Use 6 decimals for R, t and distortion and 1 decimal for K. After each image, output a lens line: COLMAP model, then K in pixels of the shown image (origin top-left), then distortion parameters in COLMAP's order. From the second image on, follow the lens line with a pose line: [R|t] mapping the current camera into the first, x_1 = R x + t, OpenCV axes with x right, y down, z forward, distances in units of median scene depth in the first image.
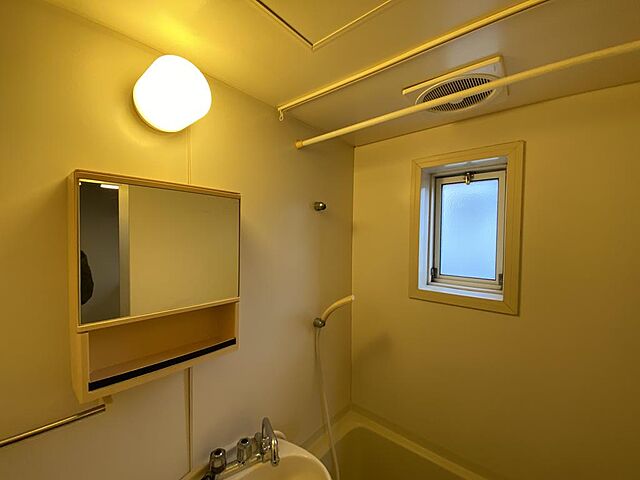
lens RADIAL K [[261.2, 0, 316.7], [0, 261.2, 239.3], [0, 0, 1]] dist [0.030910, -0.023945]
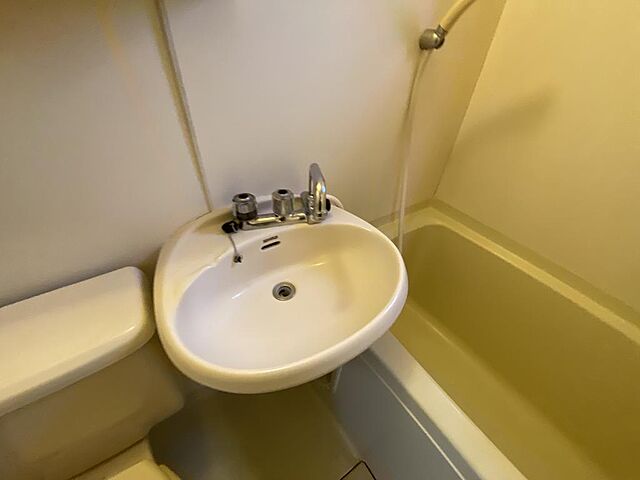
lens RADIAL K [[261.2, 0, 316.7], [0, 261.2, 239.3], [0, 0, 1]] dist [0.030910, -0.023945]
pose [[0.960490, 0.204876, -0.188372, -0.030193], [-0.045991, 0.784368, 0.618588, 0.328178], [0.274487, -0.585484, 0.762801, 0.330252]]
